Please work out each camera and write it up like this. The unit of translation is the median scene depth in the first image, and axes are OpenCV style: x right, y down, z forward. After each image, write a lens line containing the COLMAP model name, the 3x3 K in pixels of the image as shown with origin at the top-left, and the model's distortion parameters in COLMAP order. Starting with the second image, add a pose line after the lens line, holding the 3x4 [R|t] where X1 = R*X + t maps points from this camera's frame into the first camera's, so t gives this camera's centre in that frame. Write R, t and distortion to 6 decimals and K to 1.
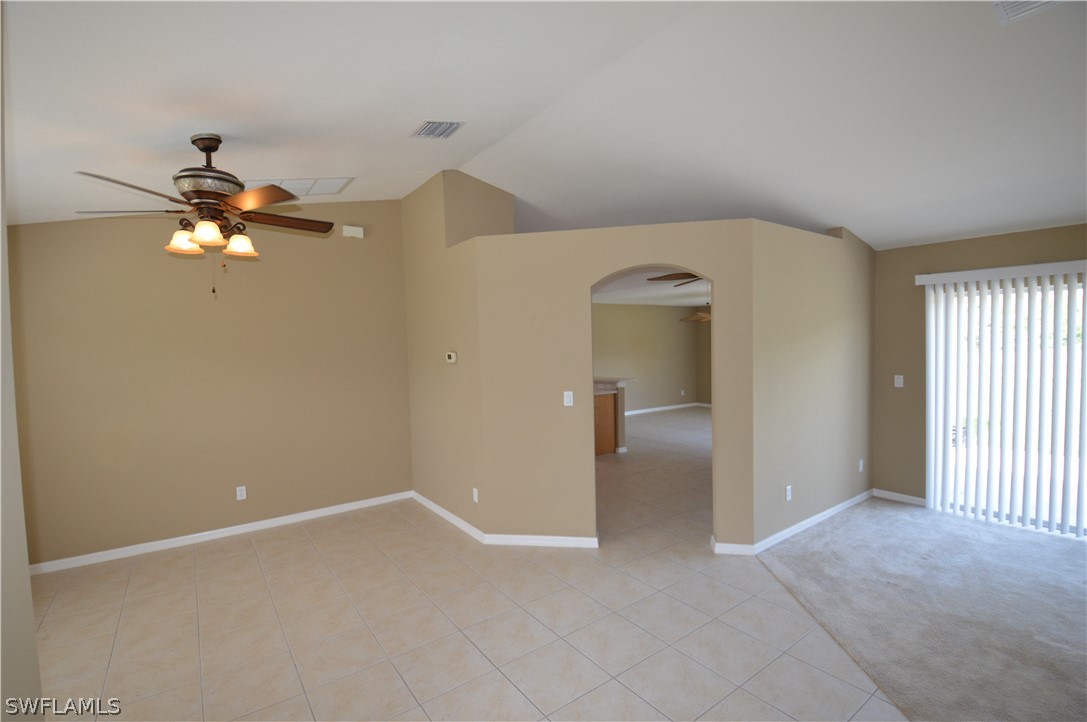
lens RADIAL K [[484.8, 0, 540.7], [0, 484.8, 357.7], [0, 0, 1]] dist [-0.002299, -0.010177]
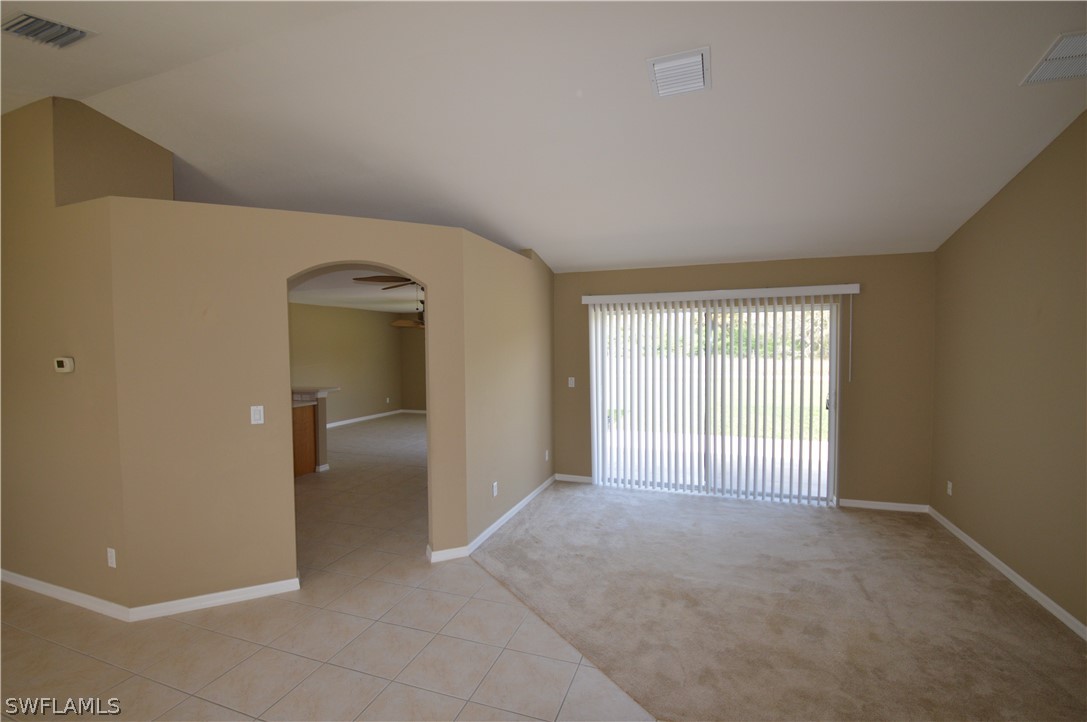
lens RADIAL K [[484.8, 0, 543.1], [0, 484.8, 359.7], [0, 0, 1]] dist [-0.002299, -0.010177]
pose [[0.823623, -0.001556, 0.567135, -0.008996], [0.006232, 0.999961, -0.006306, -0.000664], [-0.567103, 0.008728, 0.823601, 0.053689]]
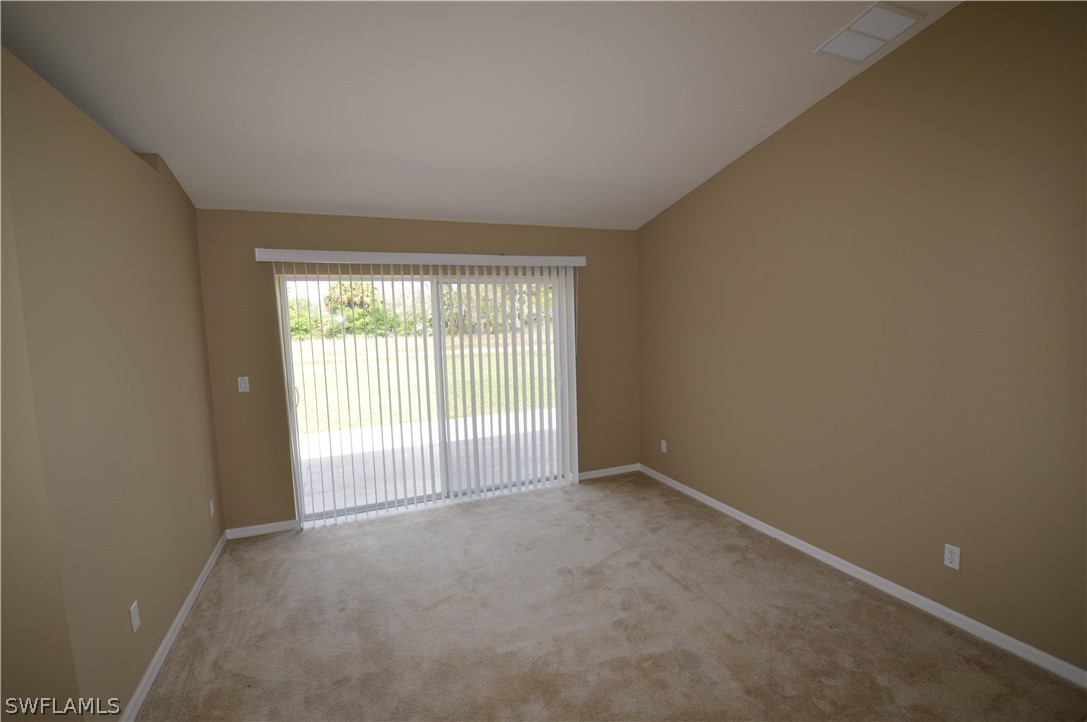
lens RADIAL K [[484.8, 0, 538.6], [0, 484.8, 359.5], [0, 0, 1]] dist [-0.002299, -0.010177]
pose [[0.222242, -0.085476, 0.971237, 0.113583], [0.042753, 0.996046, 0.077877, -0.037142], [-0.974054, 0.024216, 0.225018, 0.436295]]
